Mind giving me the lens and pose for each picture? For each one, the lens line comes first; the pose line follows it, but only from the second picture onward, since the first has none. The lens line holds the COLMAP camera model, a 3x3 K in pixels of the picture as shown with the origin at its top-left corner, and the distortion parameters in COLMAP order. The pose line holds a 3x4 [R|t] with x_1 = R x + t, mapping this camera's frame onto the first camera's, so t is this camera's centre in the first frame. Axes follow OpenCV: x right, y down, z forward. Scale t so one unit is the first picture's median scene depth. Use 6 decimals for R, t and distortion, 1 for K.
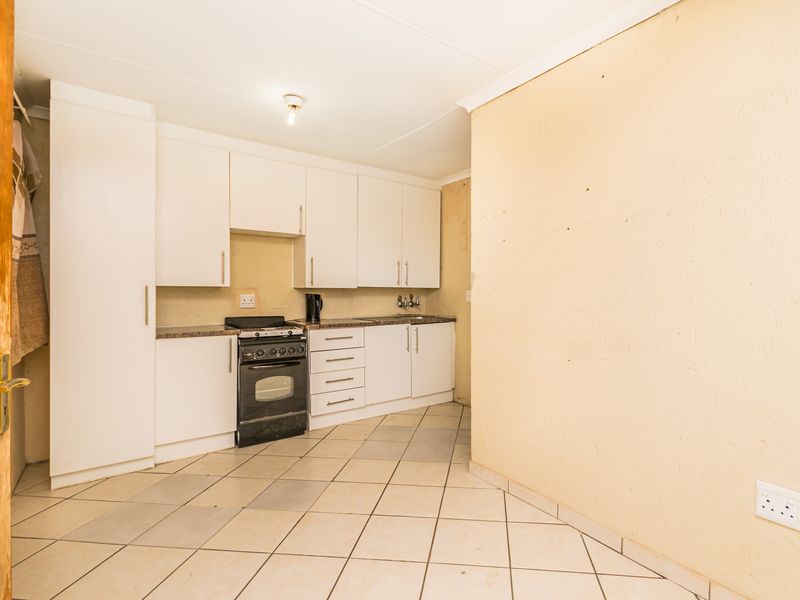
lens RADIAL K [[394.8, 0, 429.1], [0, 394.8, 299.7], [0, 0, 1]] dist [0.000209, -0.002253]
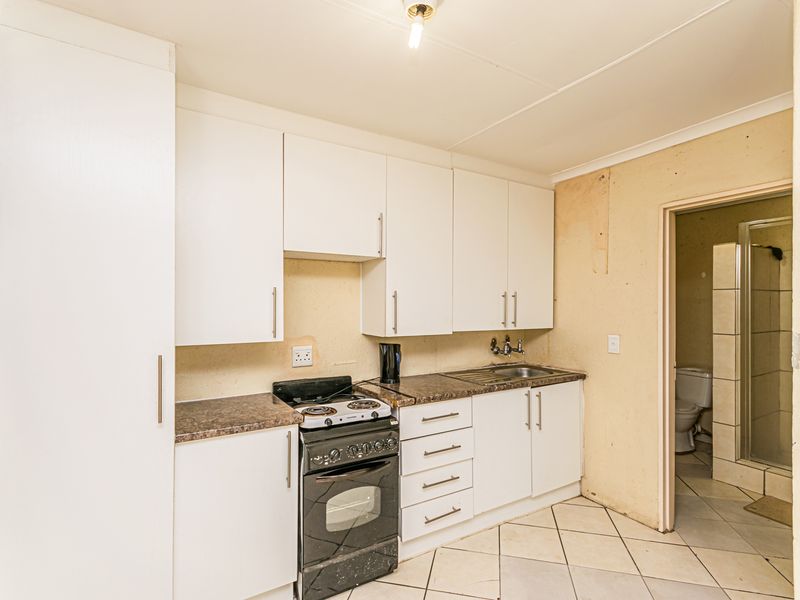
lens RADIAL K [[384.4, 0, 377.9], [0, 384.4, 308.0], [0, 0, 1]] dist [0.000030, -0.000182]
pose [[0.989809, -0.005666, -0.142288, -0.237485], [0.002727, 0.999779, -0.020841, -0.066601], [0.142374, 0.020241, 0.989606, 0.360839]]
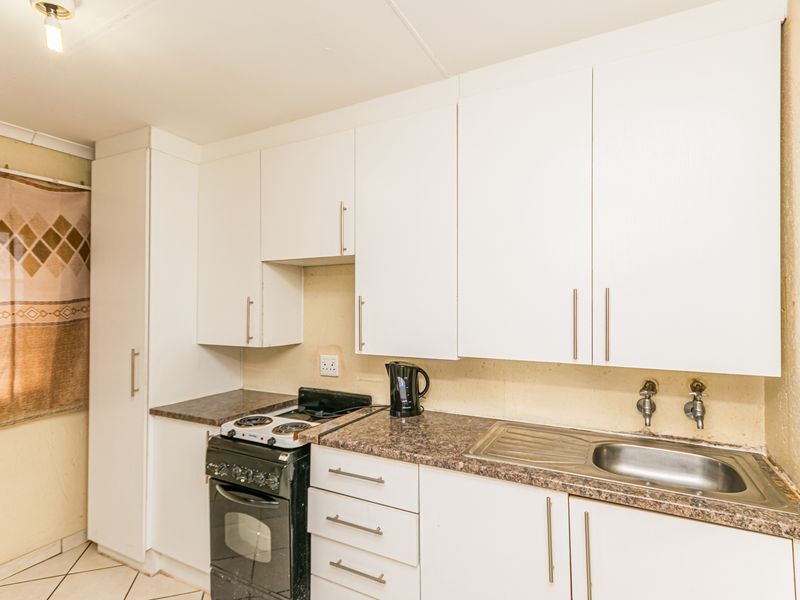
lens RADIAL K [[394.8, 0, 429.1], [0, 394.8, 299.7], [0, 0, 1]] dist [0.000209, -0.002253]
pose [[0.442861, -0.024834, -0.896246, 0.210792], [-0.017984, 0.999169, -0.036572, -0.086340], [0.896410, 0.032314, 0.442046, 0.864418]]
